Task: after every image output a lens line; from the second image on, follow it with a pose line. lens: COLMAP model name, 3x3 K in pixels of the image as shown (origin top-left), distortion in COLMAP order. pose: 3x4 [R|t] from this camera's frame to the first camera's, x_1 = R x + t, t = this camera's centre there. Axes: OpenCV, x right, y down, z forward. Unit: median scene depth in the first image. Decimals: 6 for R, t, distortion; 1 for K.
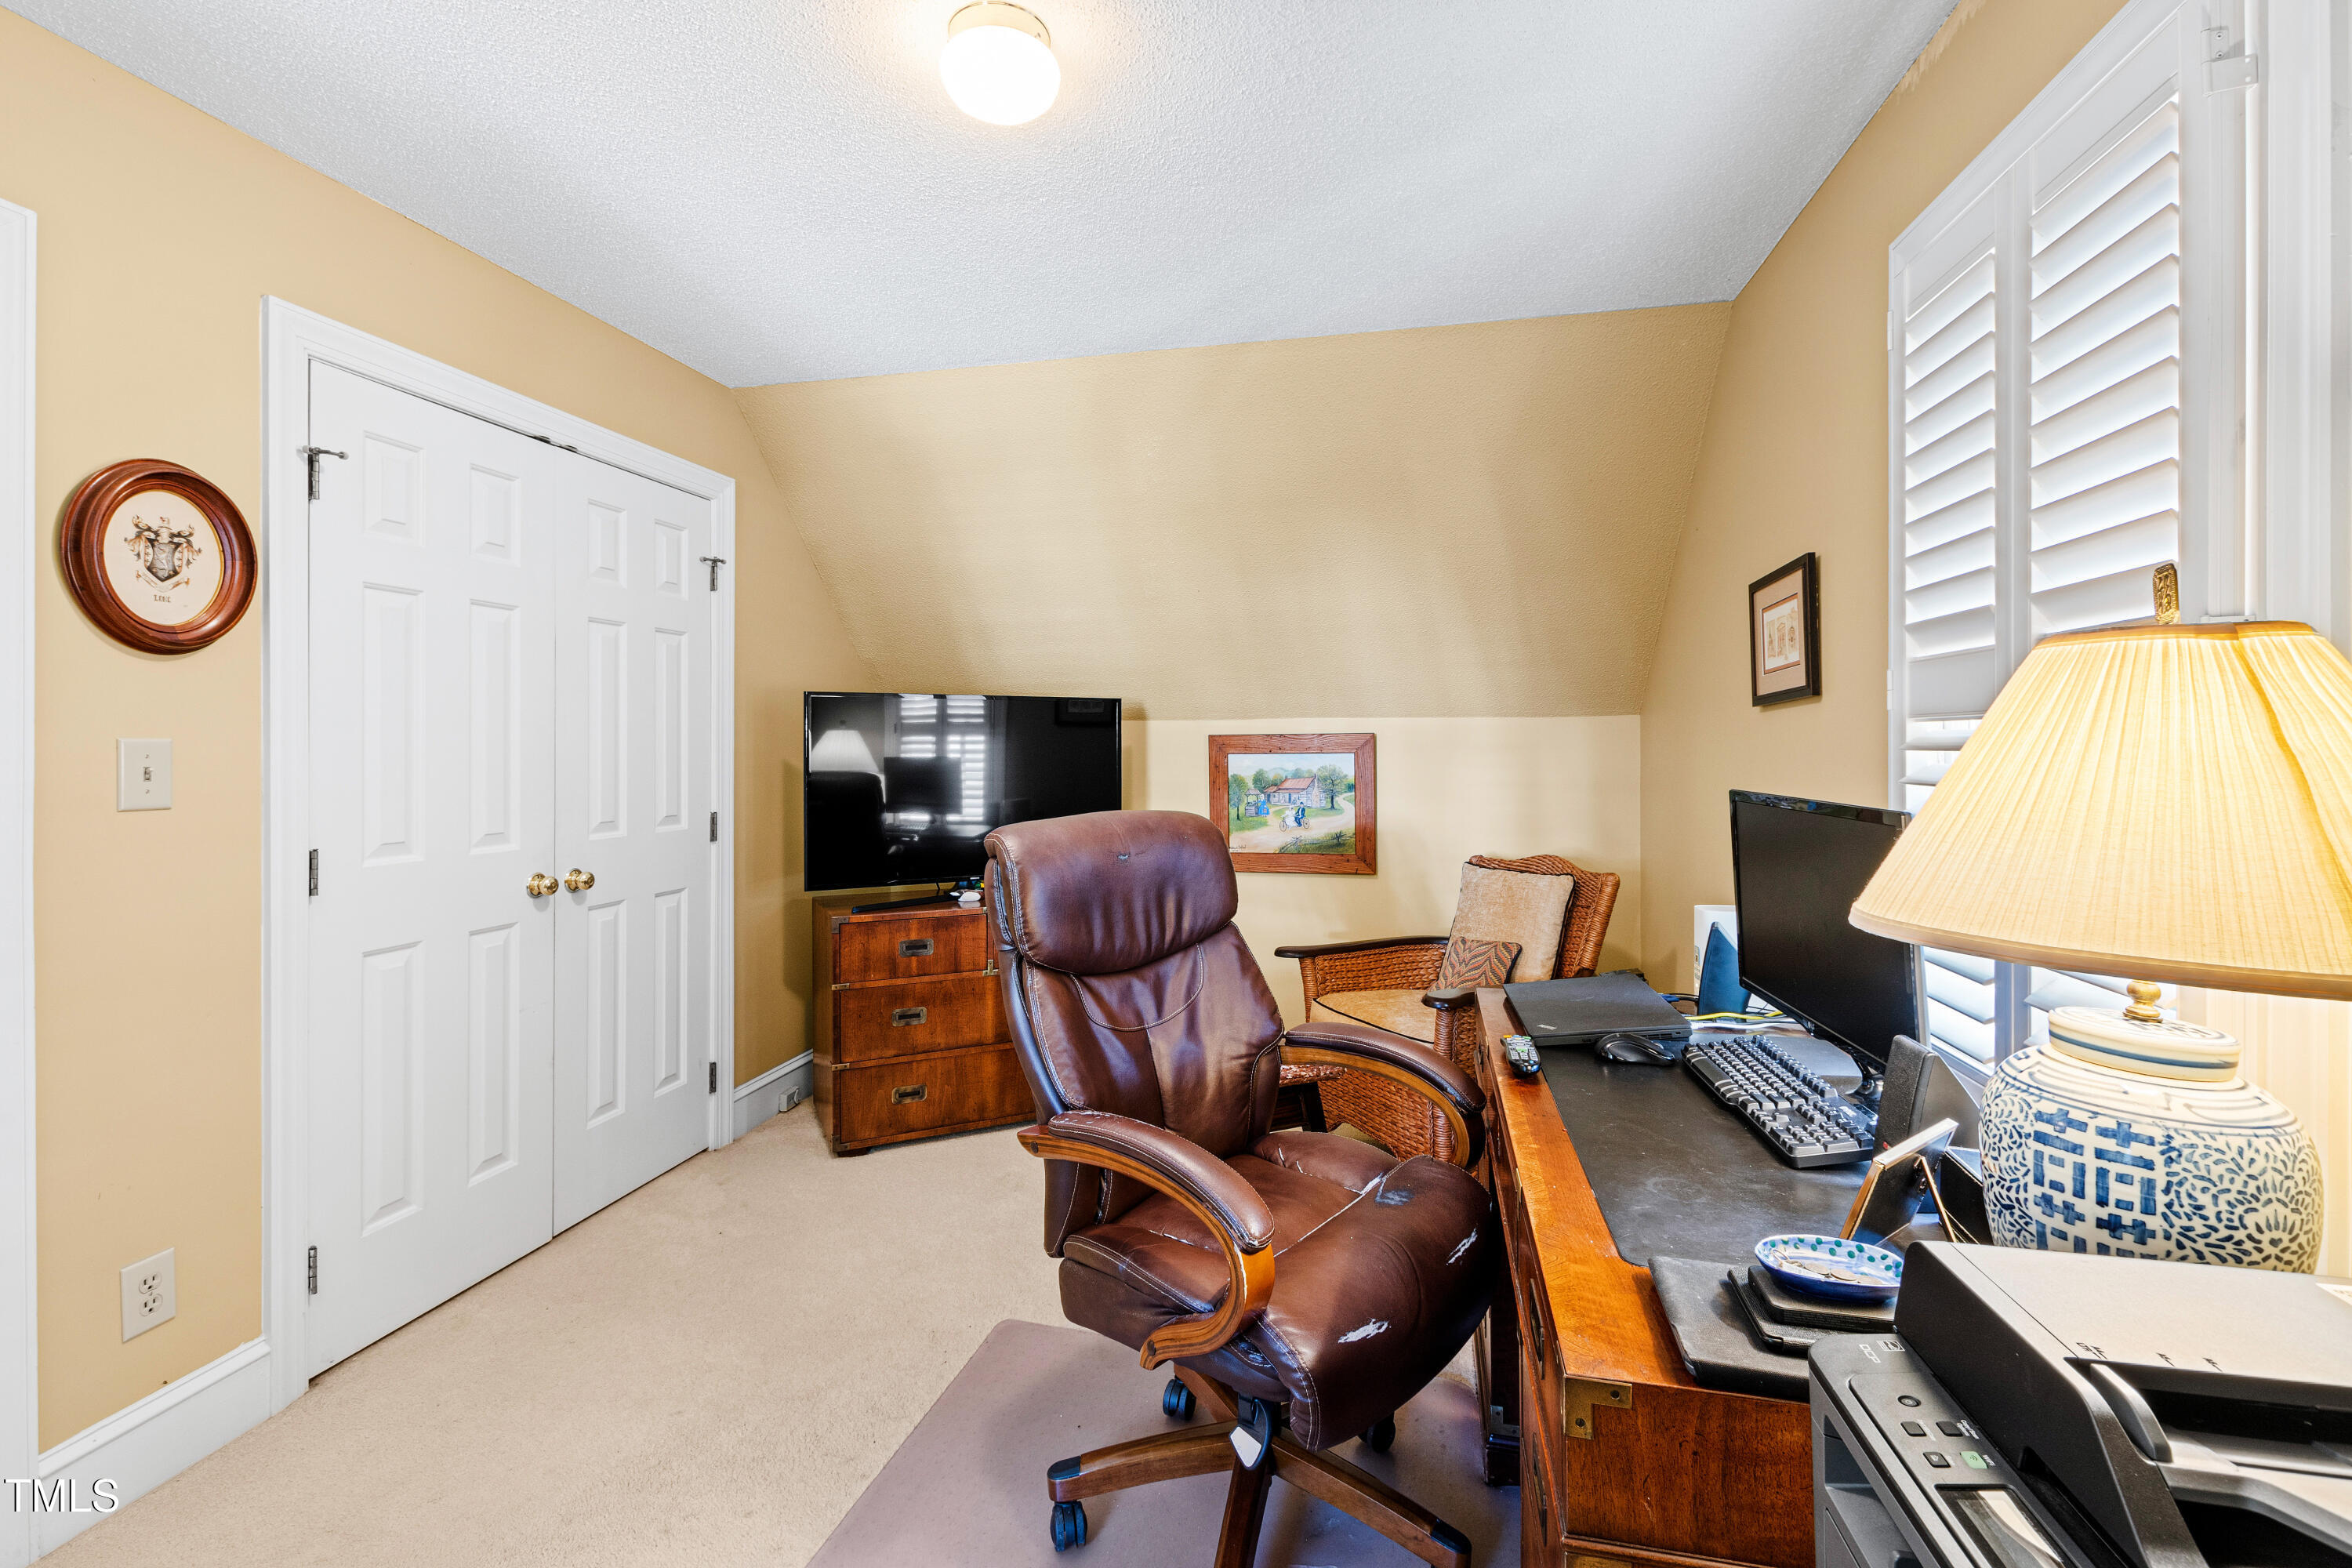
lens RADIAL K [[1001.2, 0, 1153.5], [0, 1001.2, 780.3], [0, 0, 1]] dist [-0.031237, 0.000277]
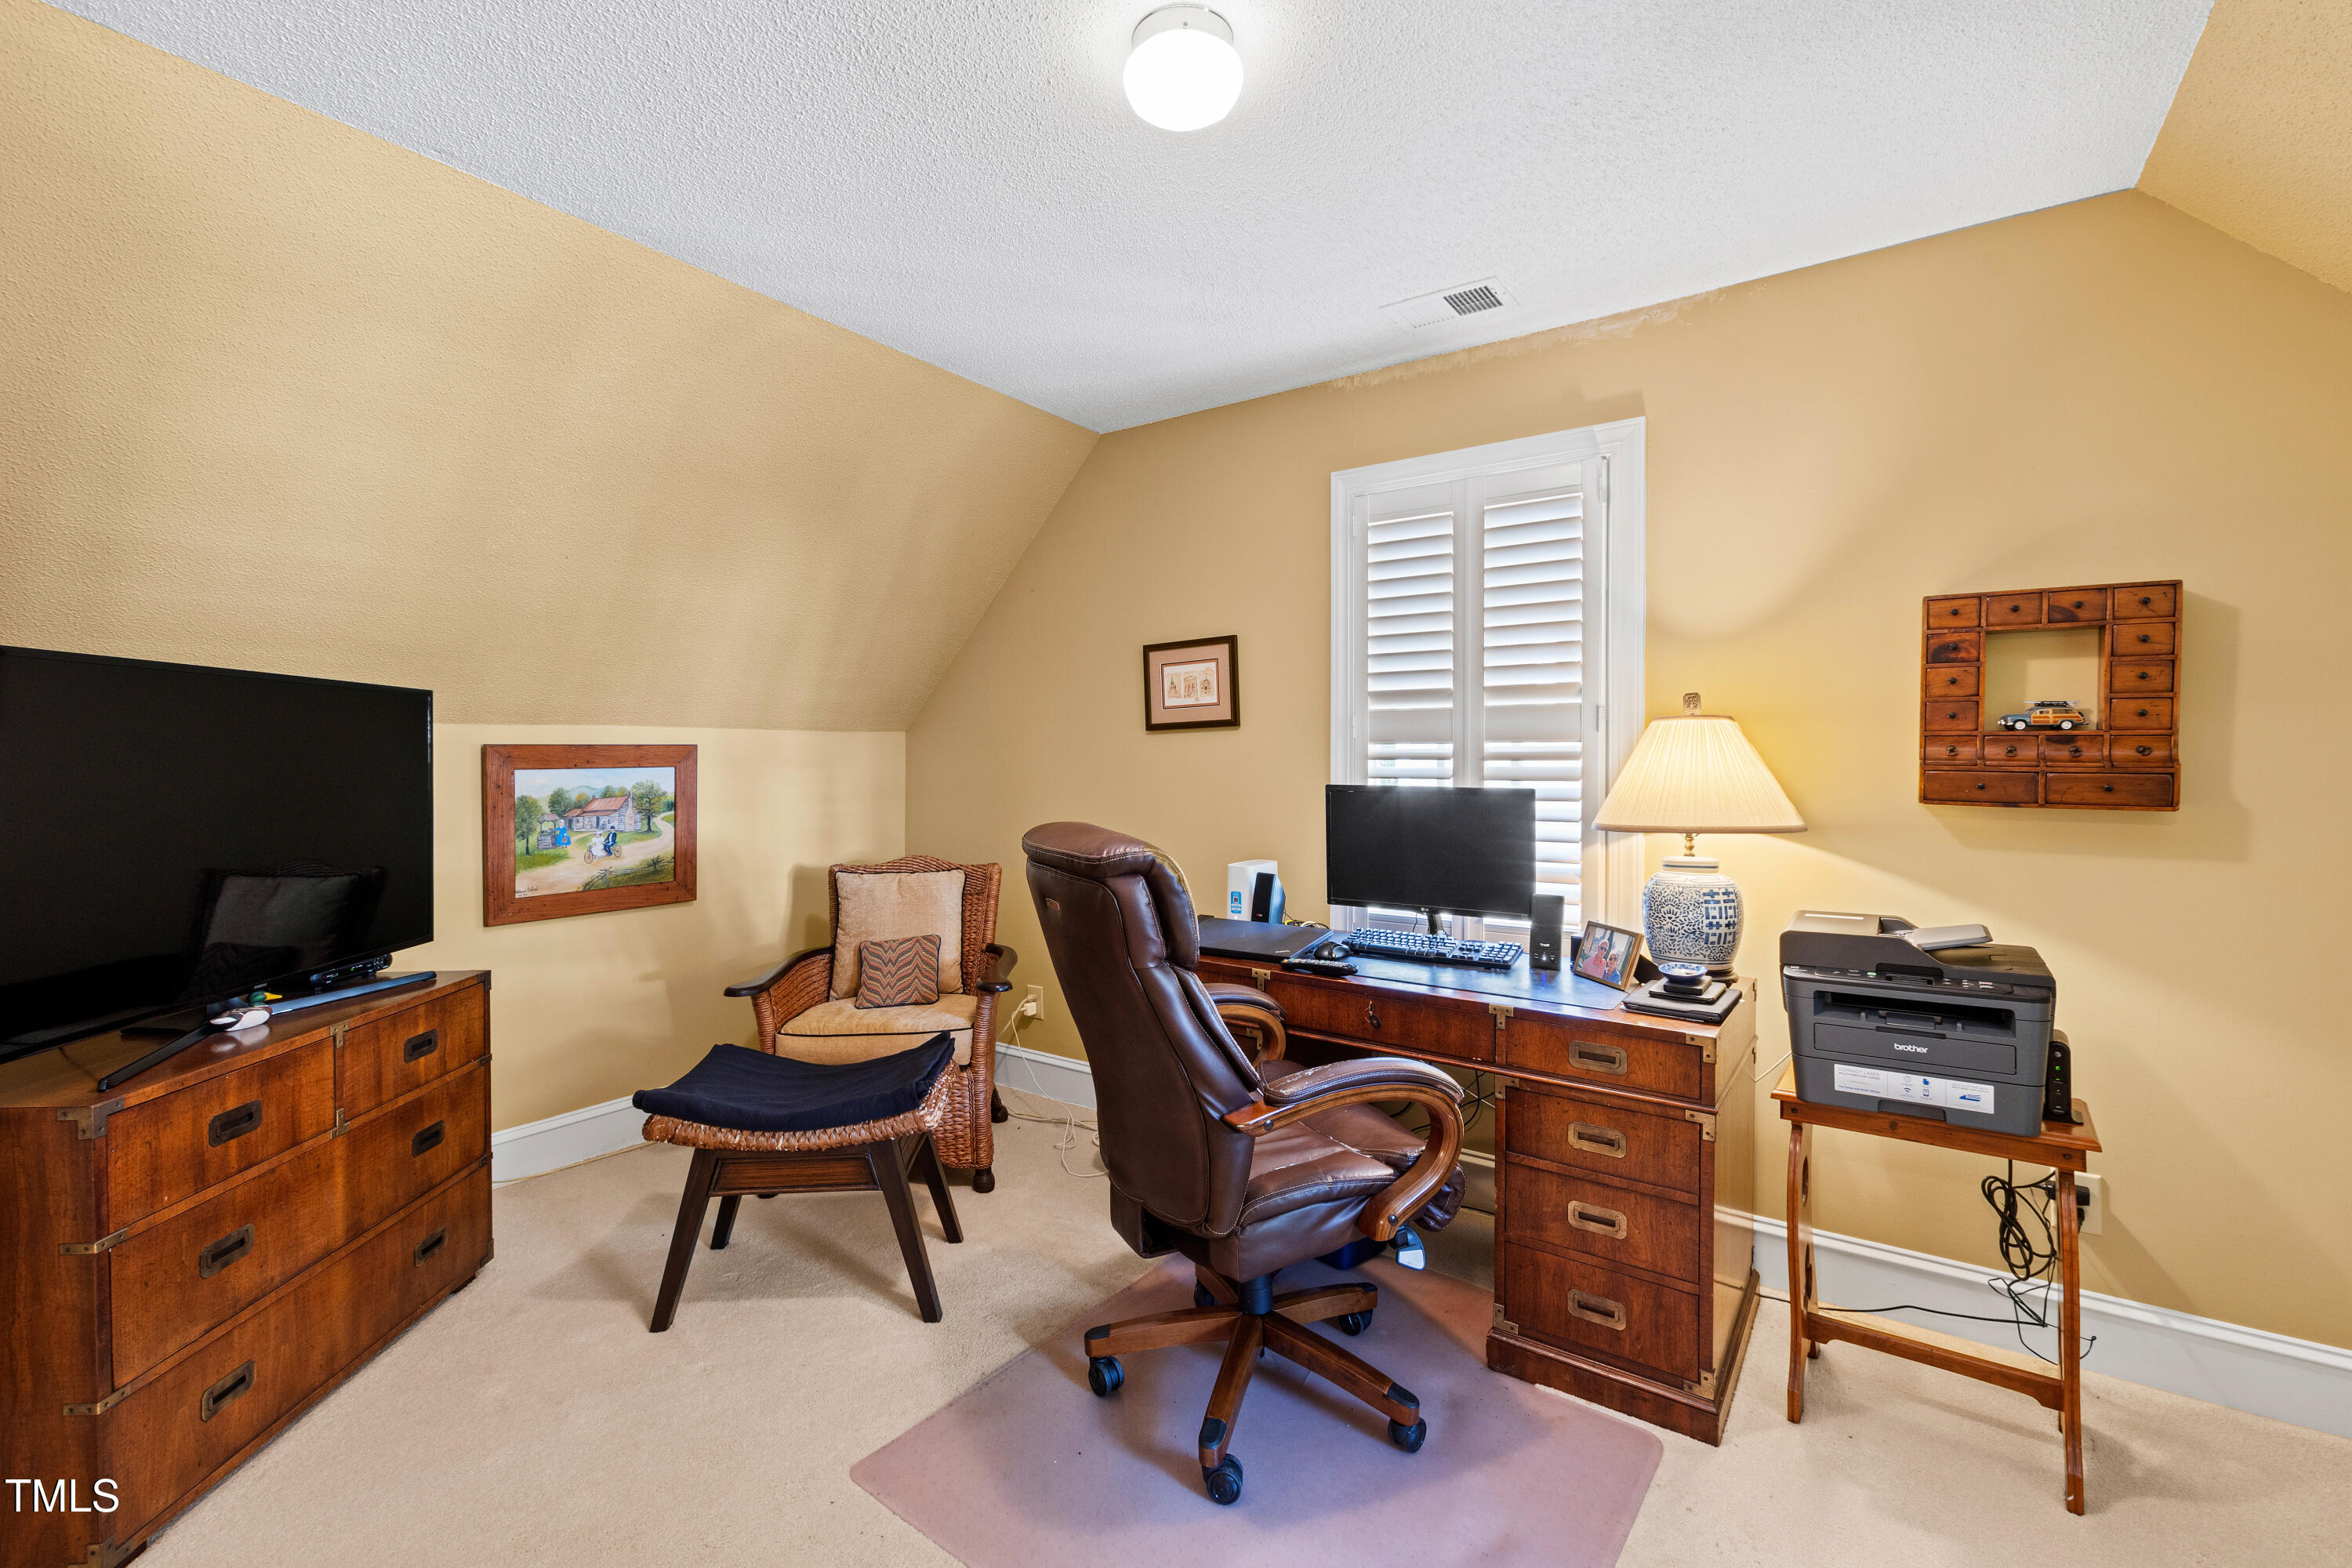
lens RADIAL K [[1001.2, 0, 1153.5], [0, 1001.2, 780.3], [0, 0, 1]] dist [-0.031237, 0.000277]
pose [[0.392653, -0.020975, 0.919448, -0.493486], [0.032450, 0.999433, 0.008941, -0.010427], [-0.919114, 0.026325, 0.393111, 0.291476]]
